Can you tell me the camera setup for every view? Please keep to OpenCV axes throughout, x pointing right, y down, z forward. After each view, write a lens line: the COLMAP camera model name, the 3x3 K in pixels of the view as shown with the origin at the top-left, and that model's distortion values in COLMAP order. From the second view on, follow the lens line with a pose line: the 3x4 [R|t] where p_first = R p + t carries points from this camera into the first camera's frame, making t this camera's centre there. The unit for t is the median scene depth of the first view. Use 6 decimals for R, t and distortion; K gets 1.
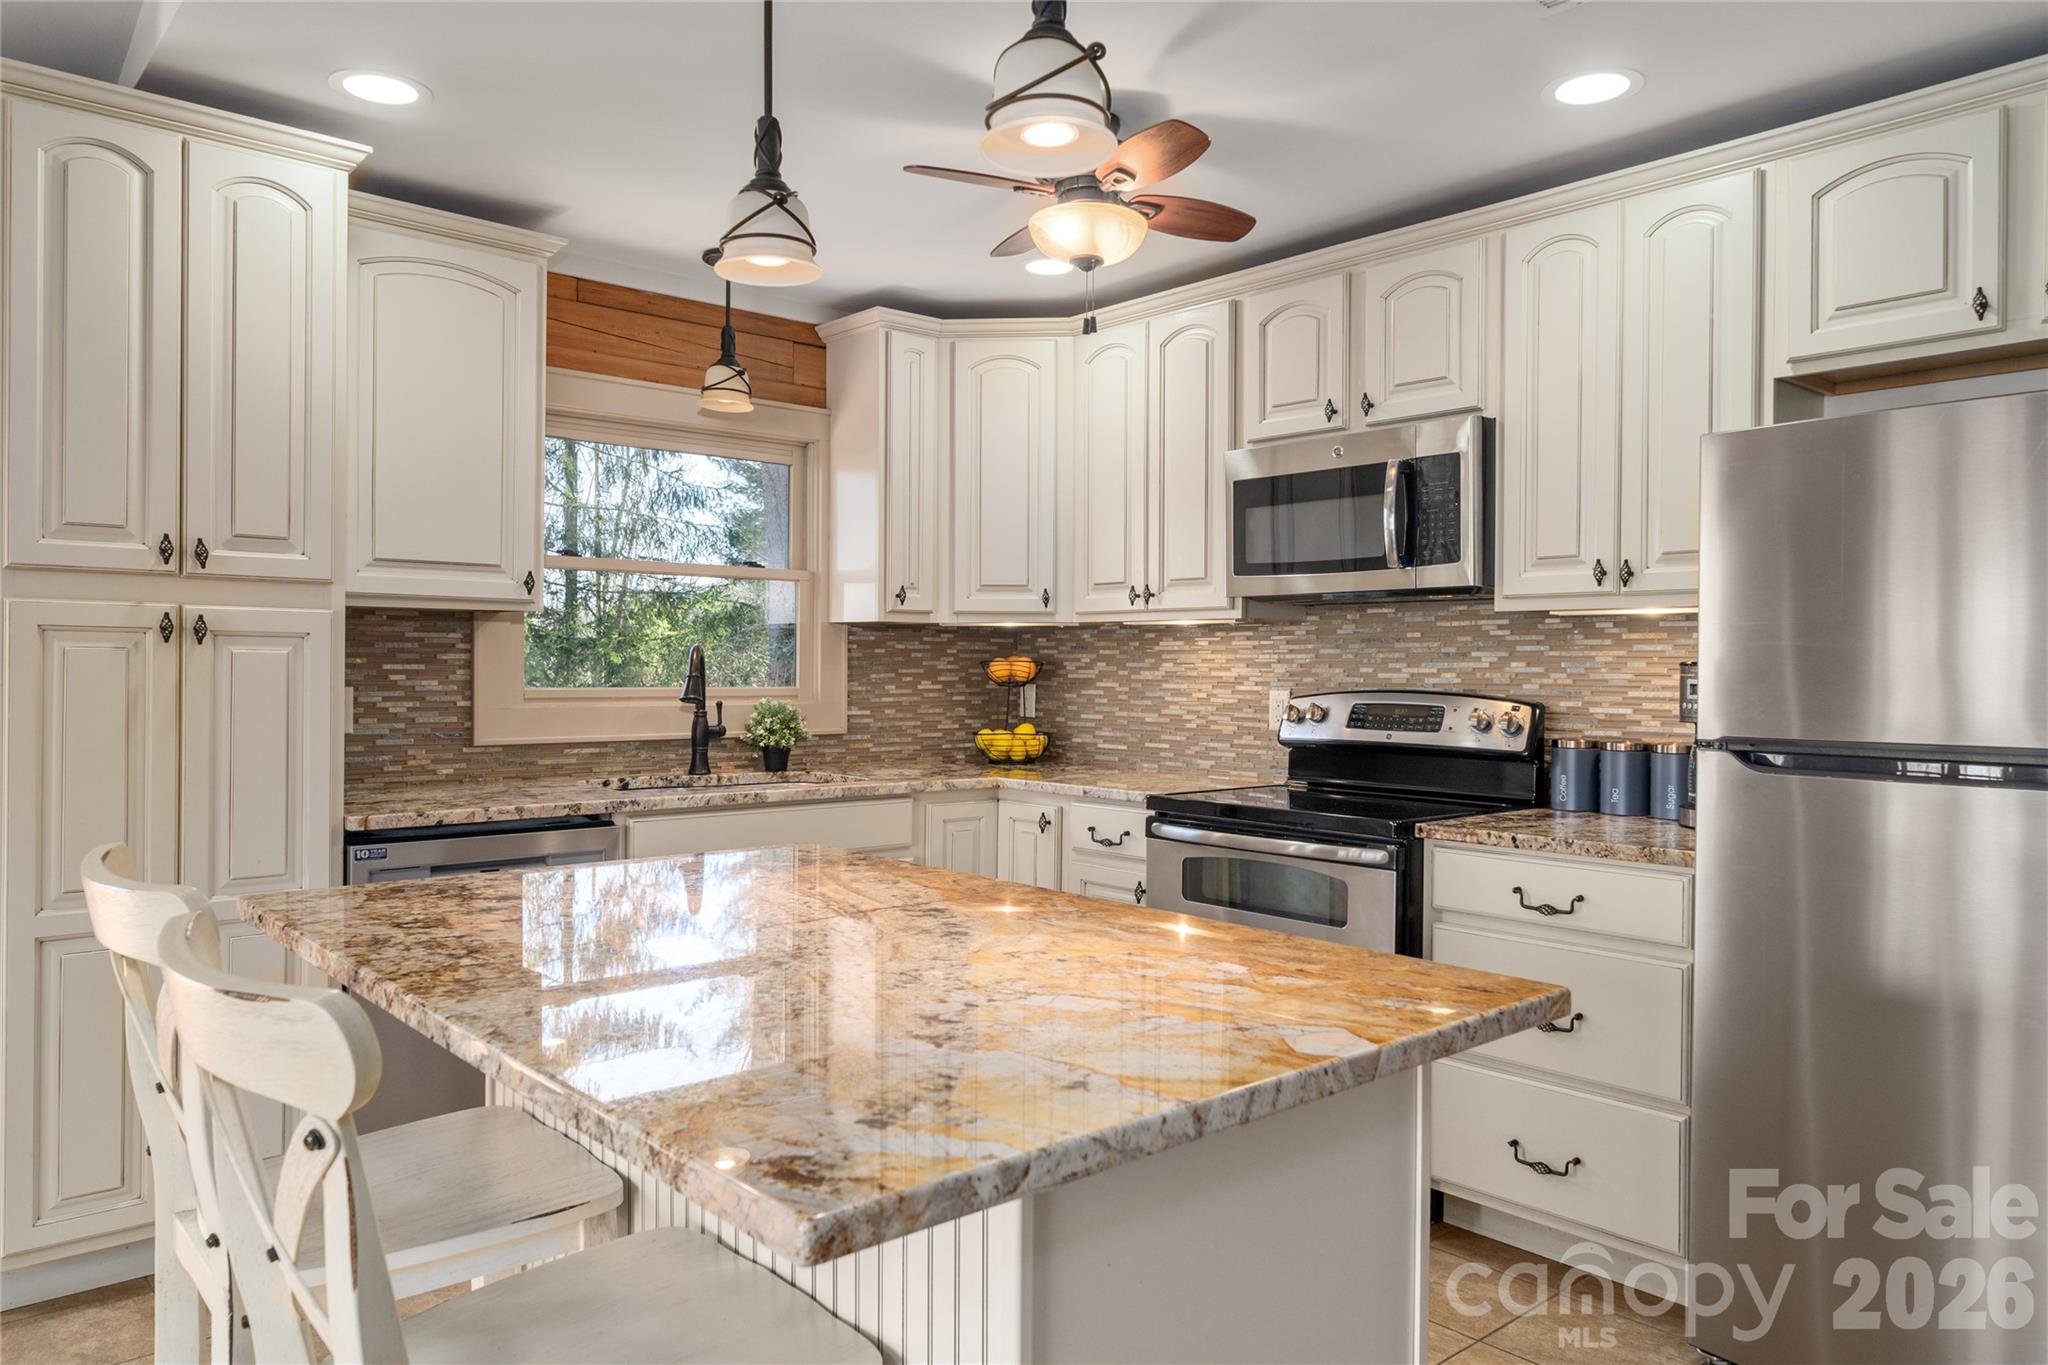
lens RADIAL K [[1380.0, 0, 1023.9], [0, 1380.0, 676.0], [0, 0, 1]] dist [0.001970, 0.000217]
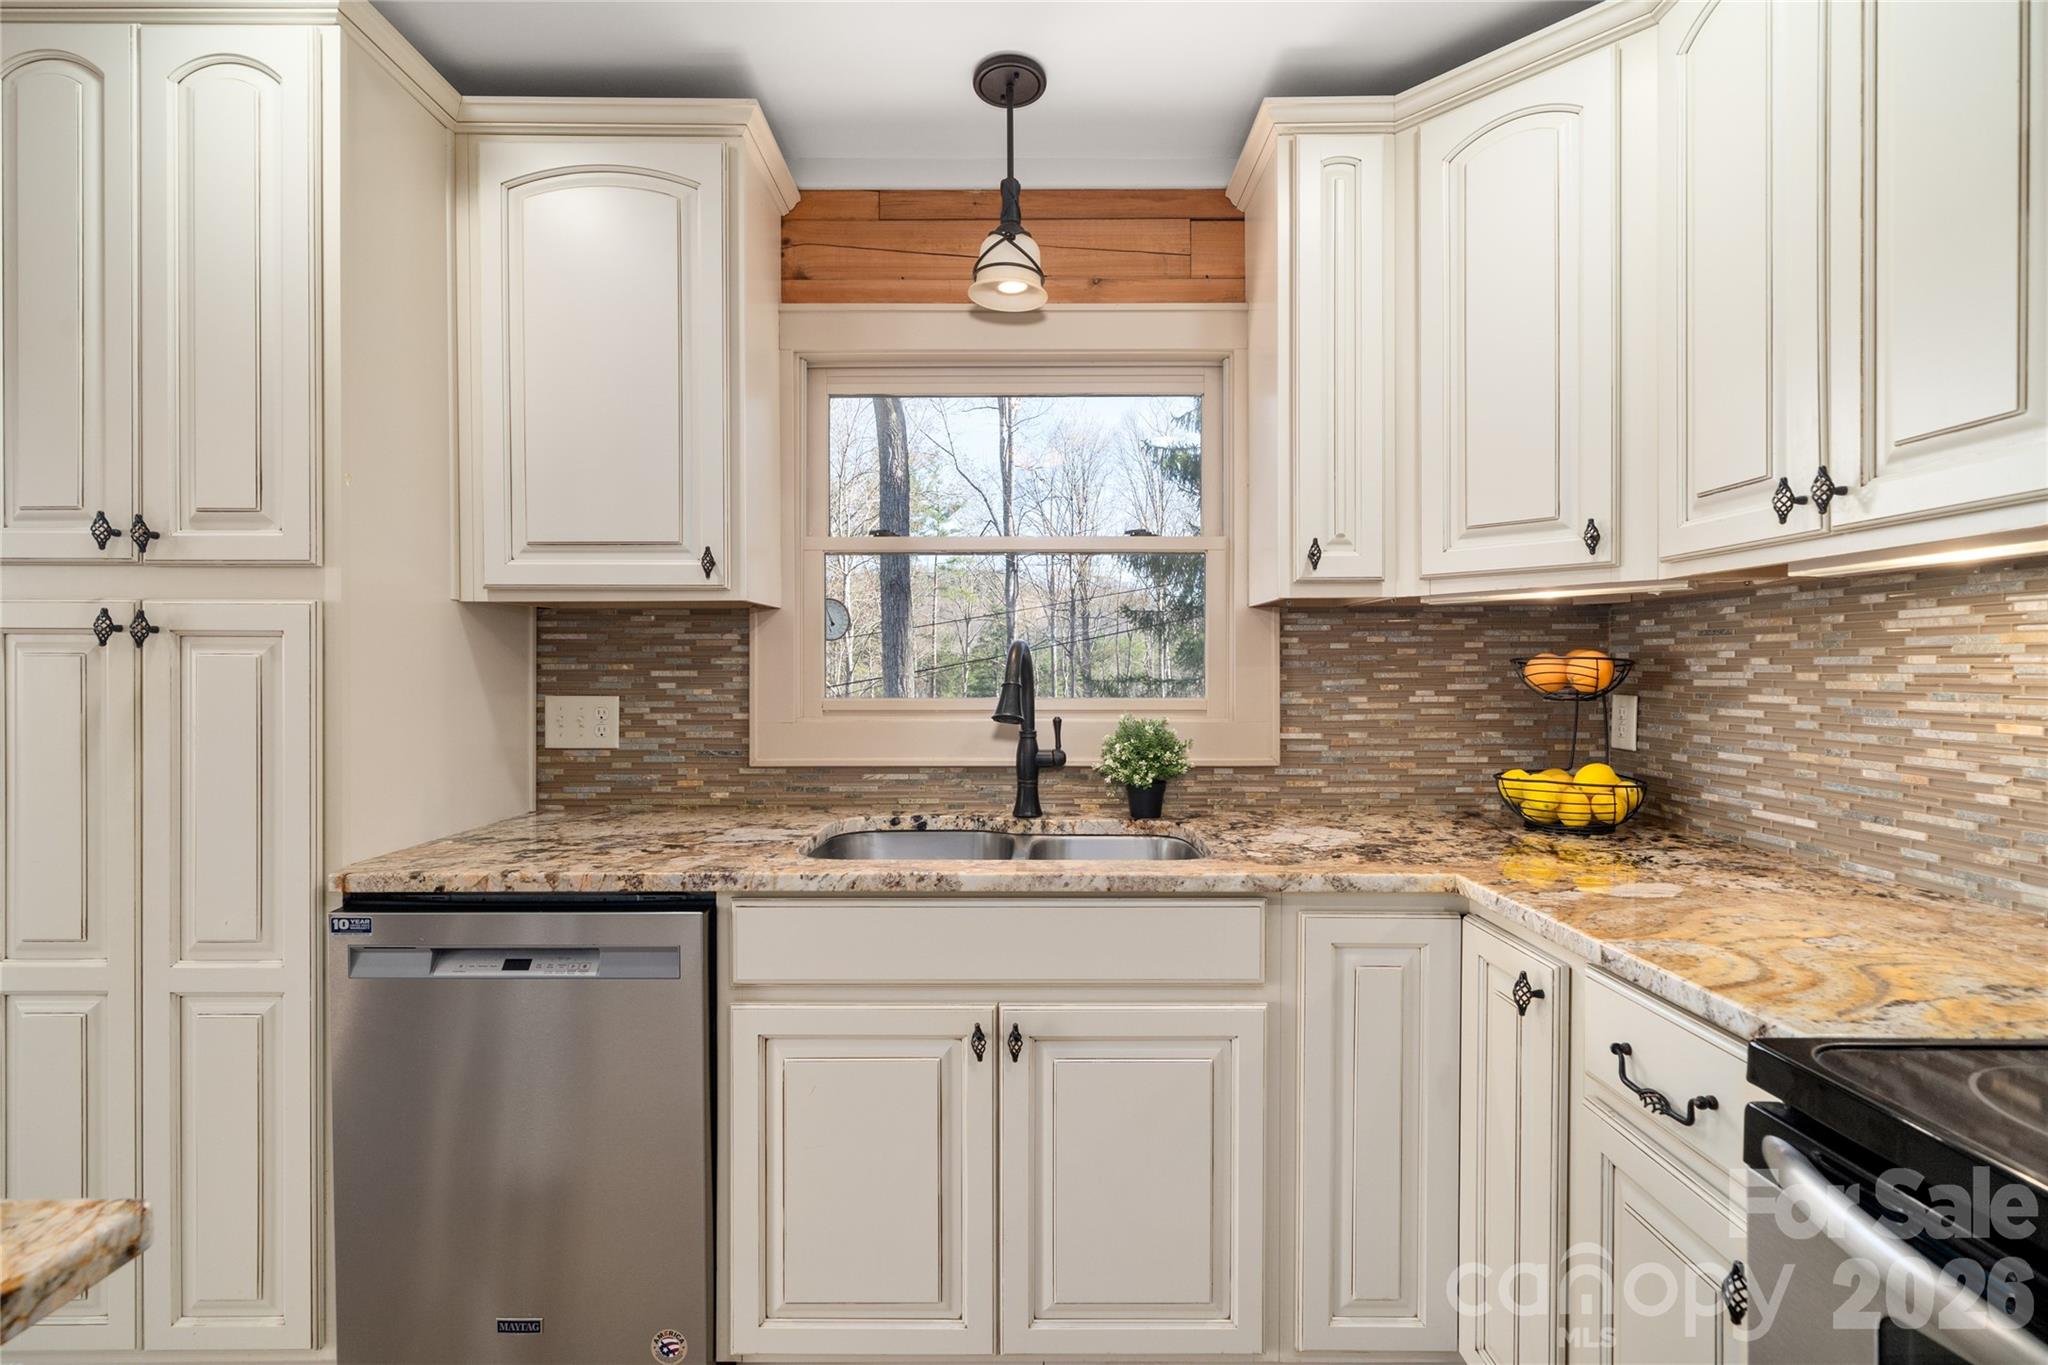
lens RADIAL K [[928.5, 0, 1020.1], [0, 928.5, 675.2], [0, 0, 1]] dist [0.001368, 0.000922]
pose [[0.745361, -0.004494, -0.666646, 0.096176], [0.001997, 0.999988, -0.004508, -0.002233], [0.666659, 0.002029, 0.745360, 0.629218]]
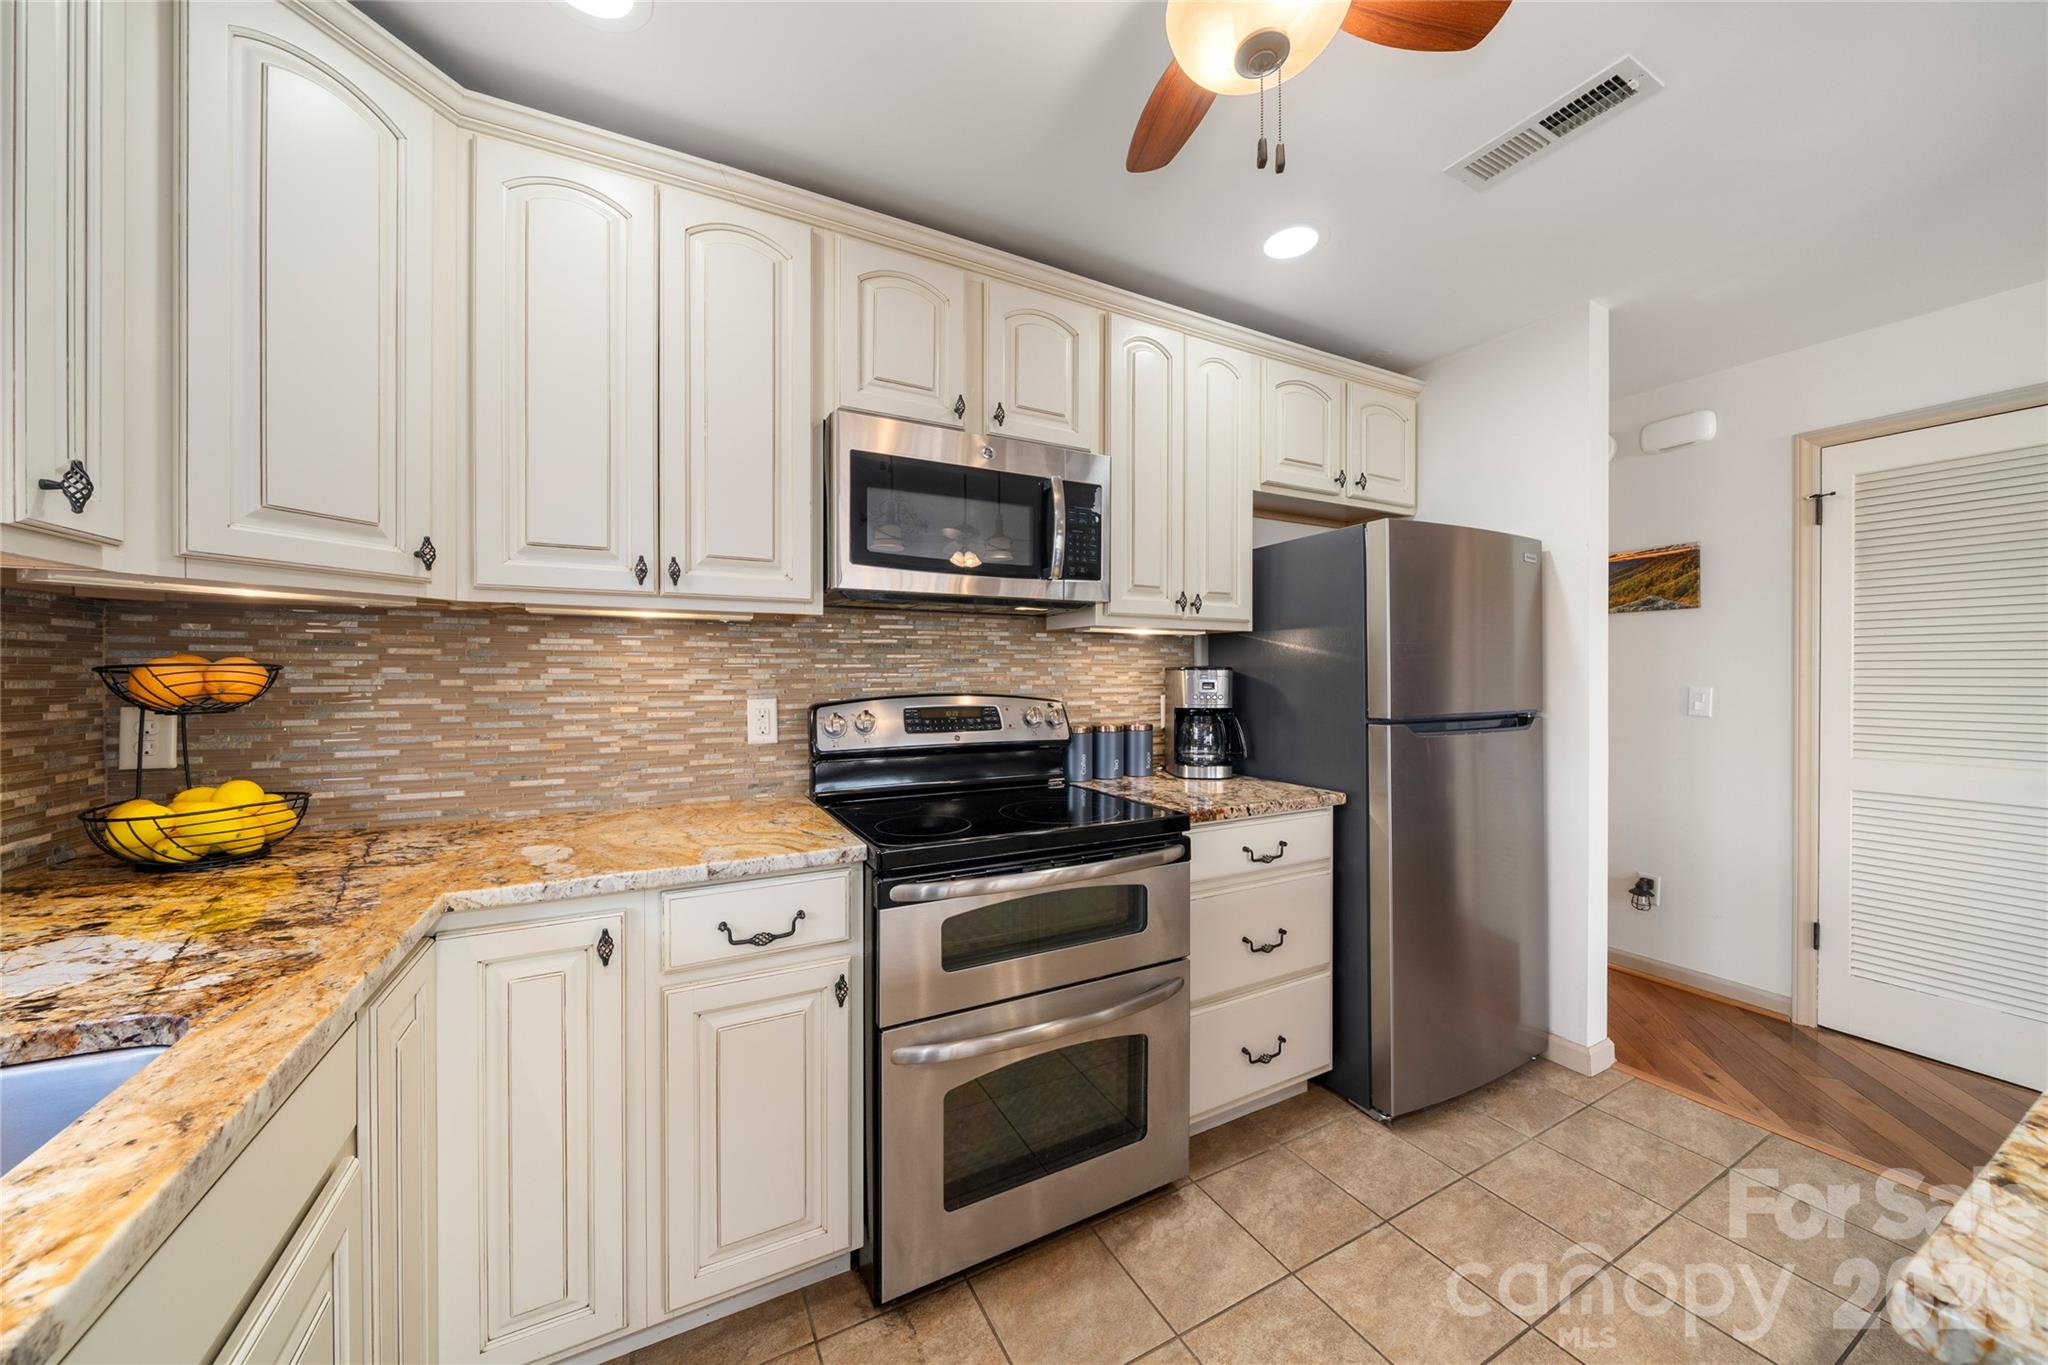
lens RADIAL K [[704.4, 0, 1022.1], [0, 704.4, 674.5], [0, 0, 1]] dist [-0.005438, -0.000072]
pose [[0.239885, -0.008640, 0.970763, -0.219771], [0.009076, 0.999937, 0.006657, -0.006875], [-0.970759, 0.007213, 0.239948, 0.742850]]
